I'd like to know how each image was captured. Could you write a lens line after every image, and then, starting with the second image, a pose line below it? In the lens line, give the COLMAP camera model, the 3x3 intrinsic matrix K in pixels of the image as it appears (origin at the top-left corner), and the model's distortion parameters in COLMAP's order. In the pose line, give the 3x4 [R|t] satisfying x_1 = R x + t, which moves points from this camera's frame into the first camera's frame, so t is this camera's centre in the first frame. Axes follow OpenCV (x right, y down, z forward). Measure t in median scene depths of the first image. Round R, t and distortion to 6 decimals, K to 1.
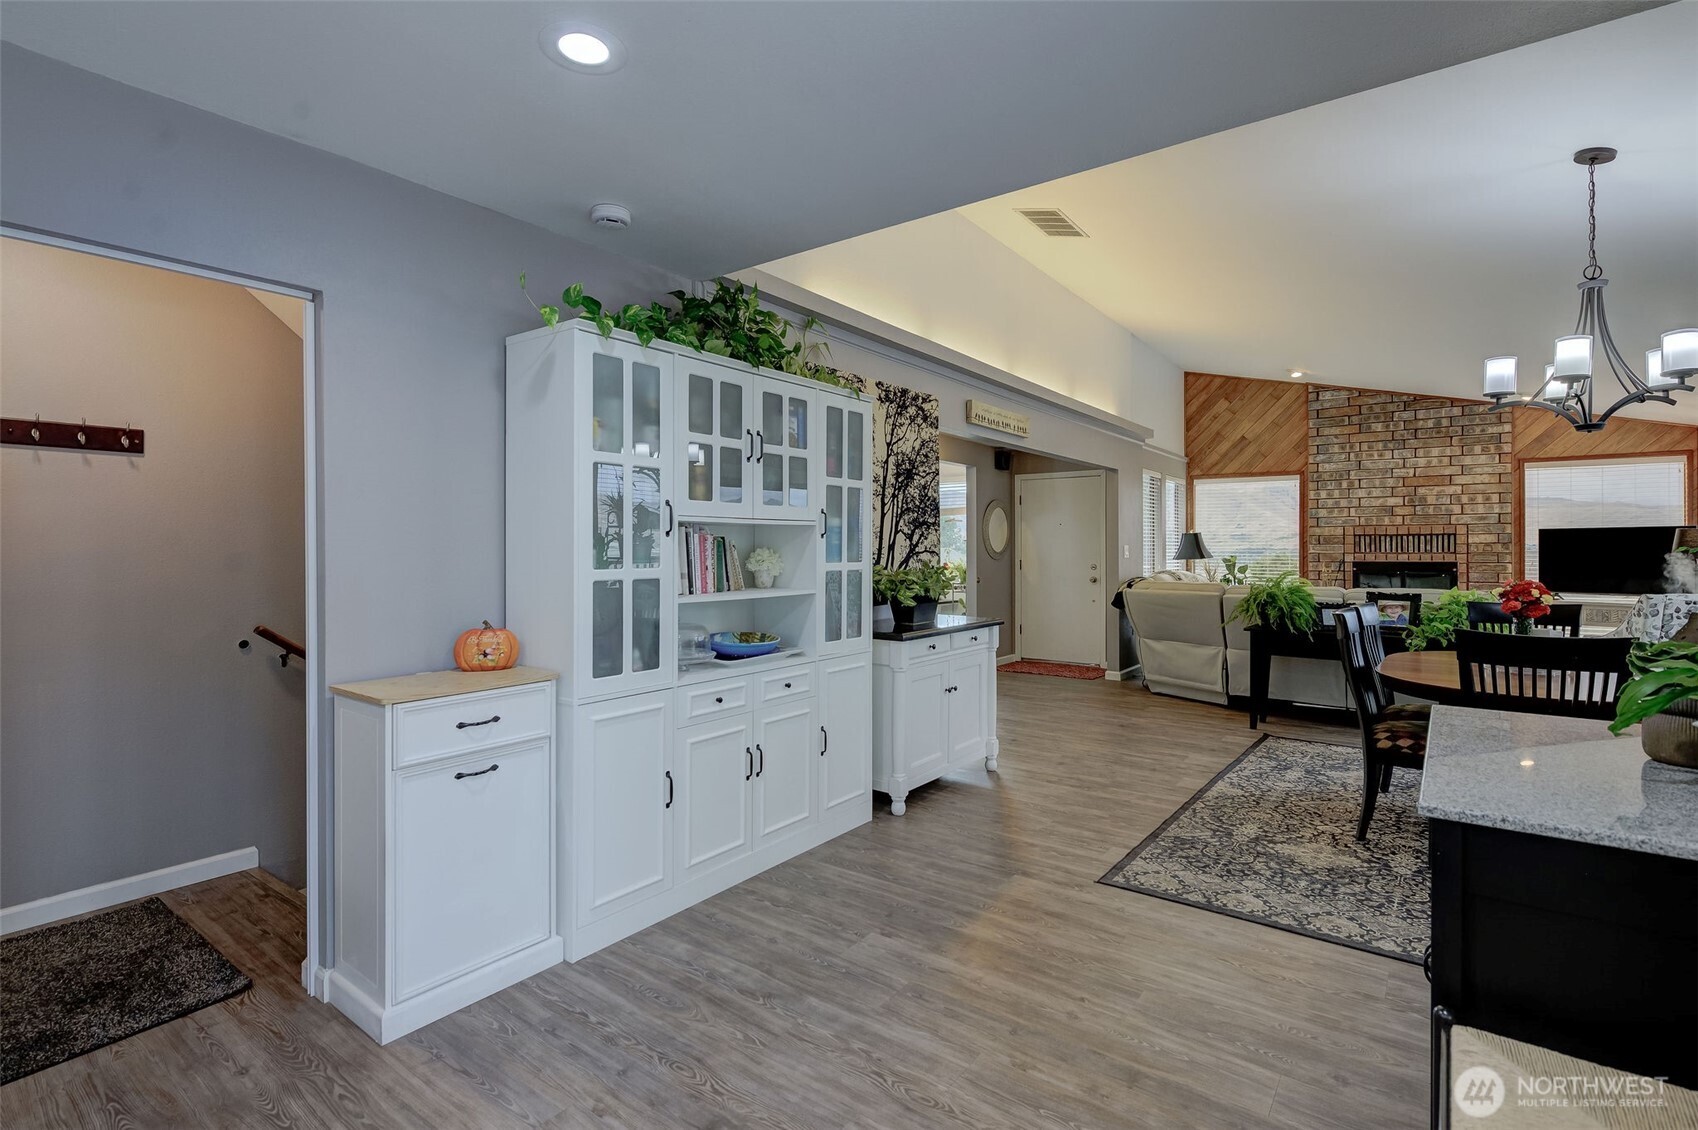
lens RADIAL K [[785.3, 0, 857.6], [0, 785.3, 548.9], [0, 0, 1]] dist [0.013266, -0.002641]
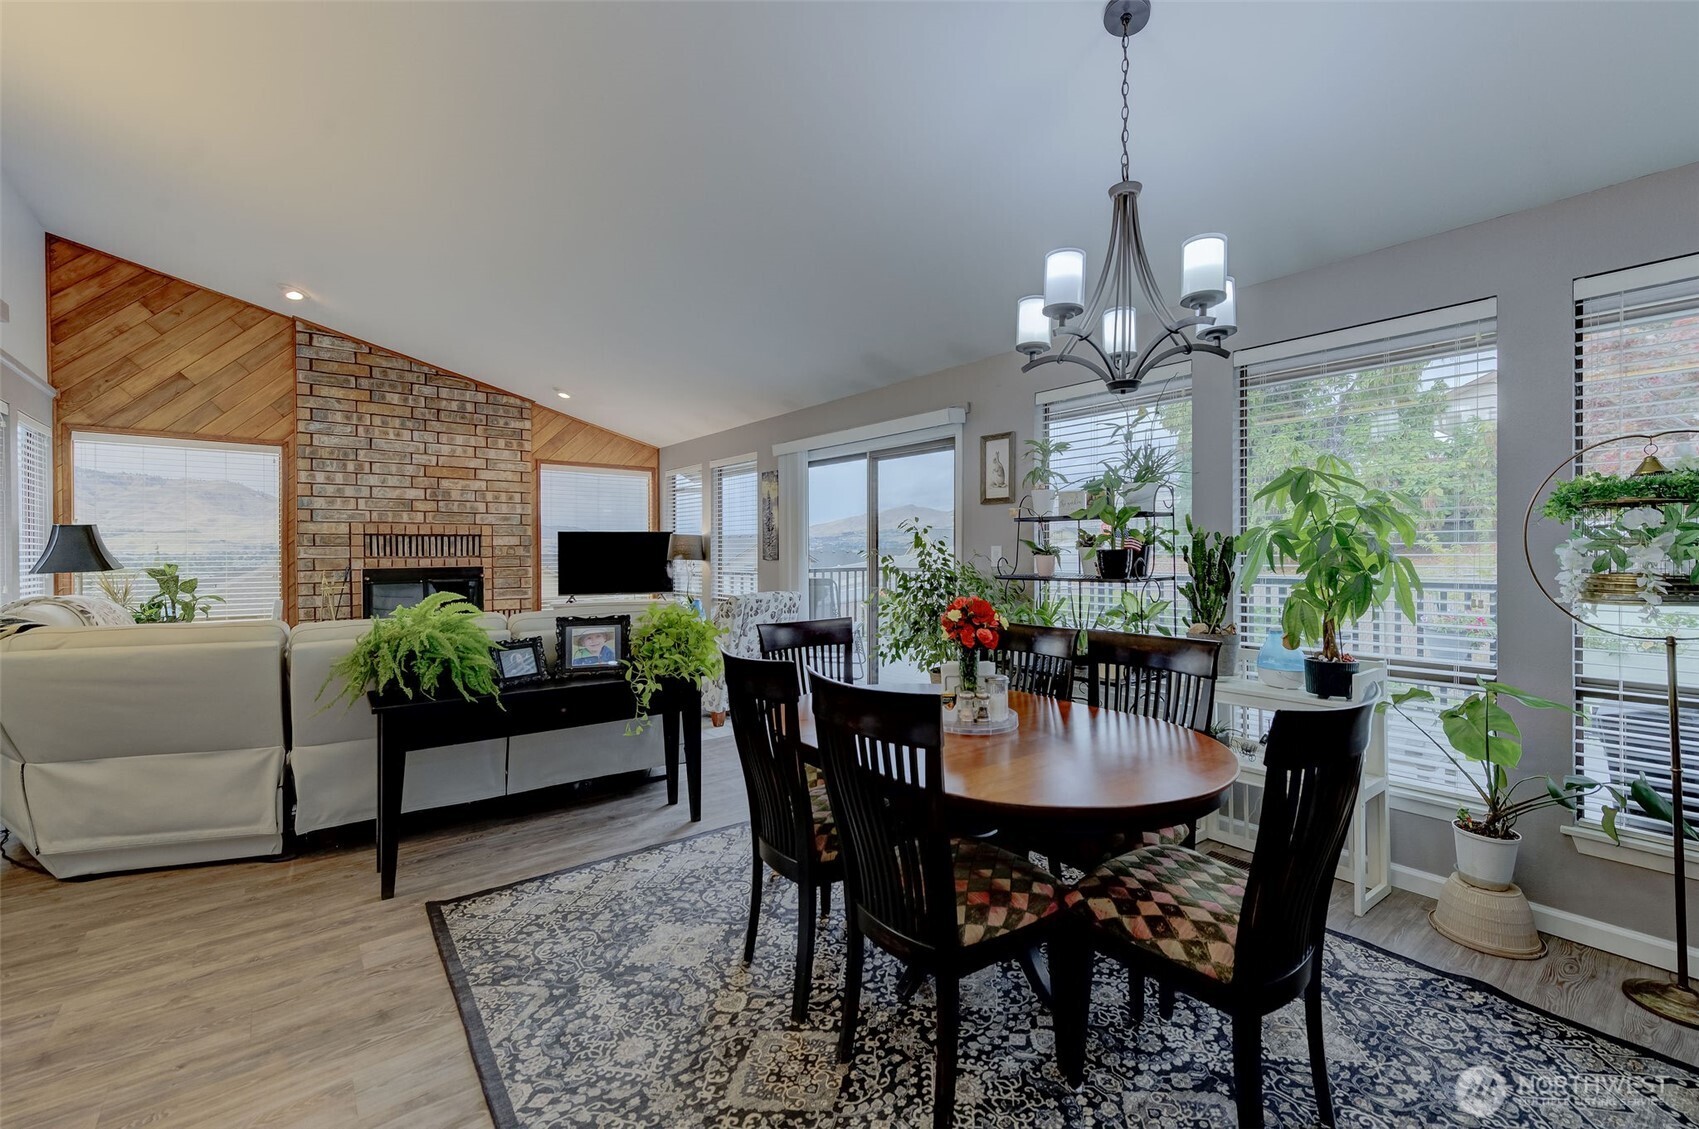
lens RADIAL K [[725.9, 0, 865.7], [0, 725.9, 553.5], [0, 0, 1]] dist [0.005952, -0.000995]
pose [[0.253813, -0.004667, 0.967242, 0.072735], [0.002375, 0.999988, 0.004202, -0.000880], [-0.967250, 0.001231, 0.253821, 0.357524]]
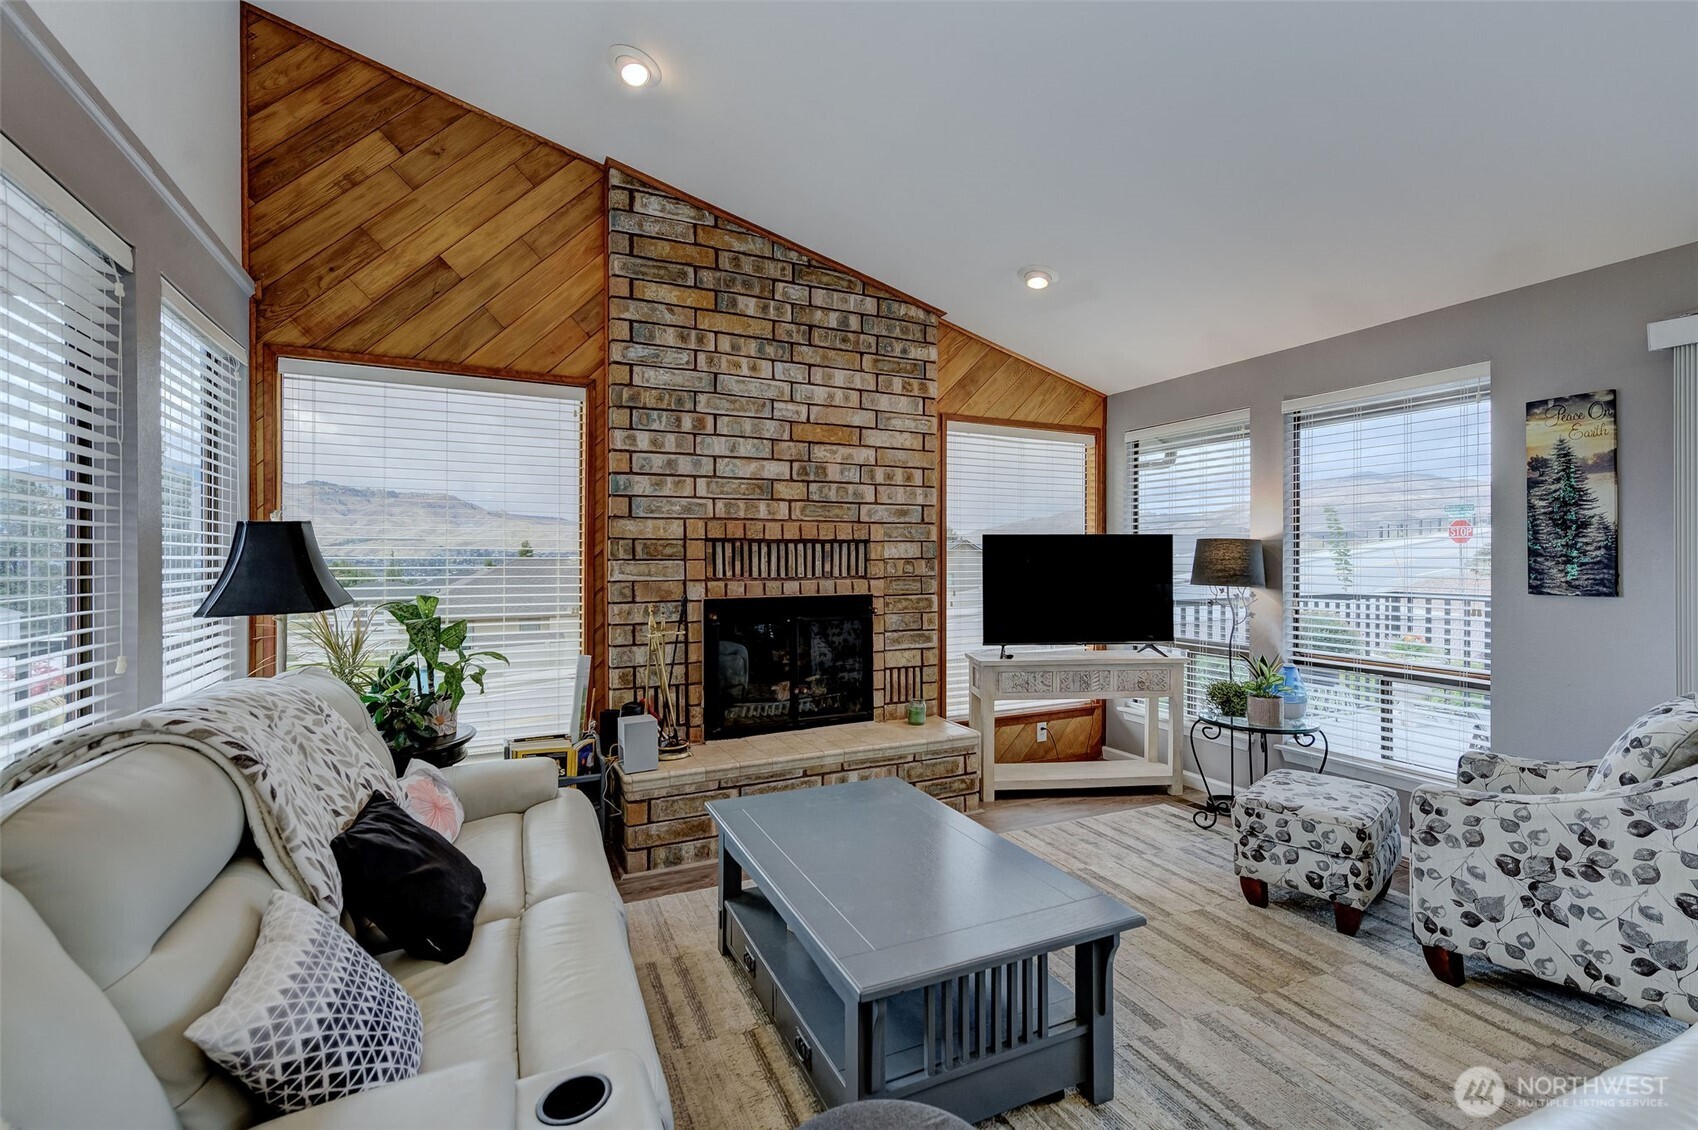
lens RADIAL K [[785.3, 0, 885.9], [0, 785.3, 556.0], [0, 0, 1]] dist [0.013266, -0.002641]
pose [[0.450953, 0.002999, 0.892543, 0.286526], [-0.001231, 0.999995, -0.002738, -0.007299], [-0.892547, 0.000136, 0.450955, 0.721795]]
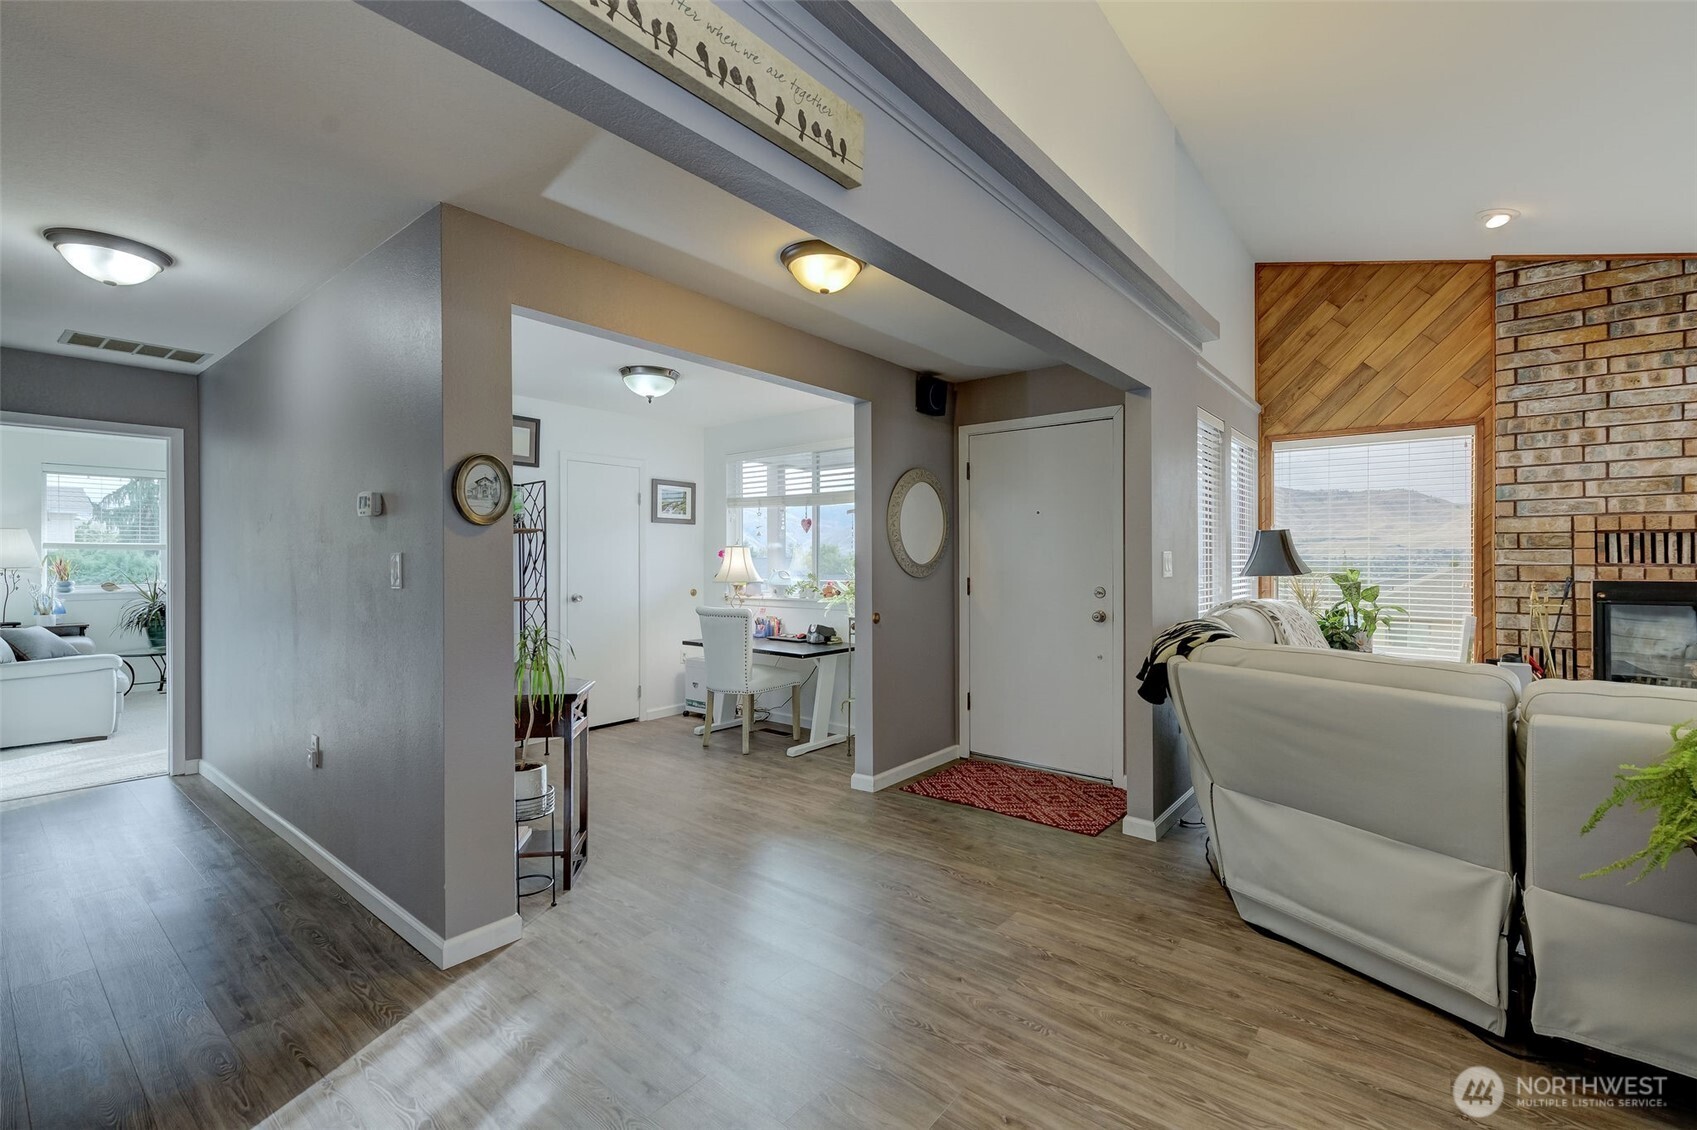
lens RADIAL K [[725.1, 0, 853.0], [0, 725.1, 556.8], [0, 0, 1]] dist [0.005952, -0.000995]
pose [[0.998679, -0.001106, -0.051367, 0.154607], [0.001157, 0.999999, 0.000972, -0.001567], [0.051366, -0.001030, 0.998679, 0.488219]]
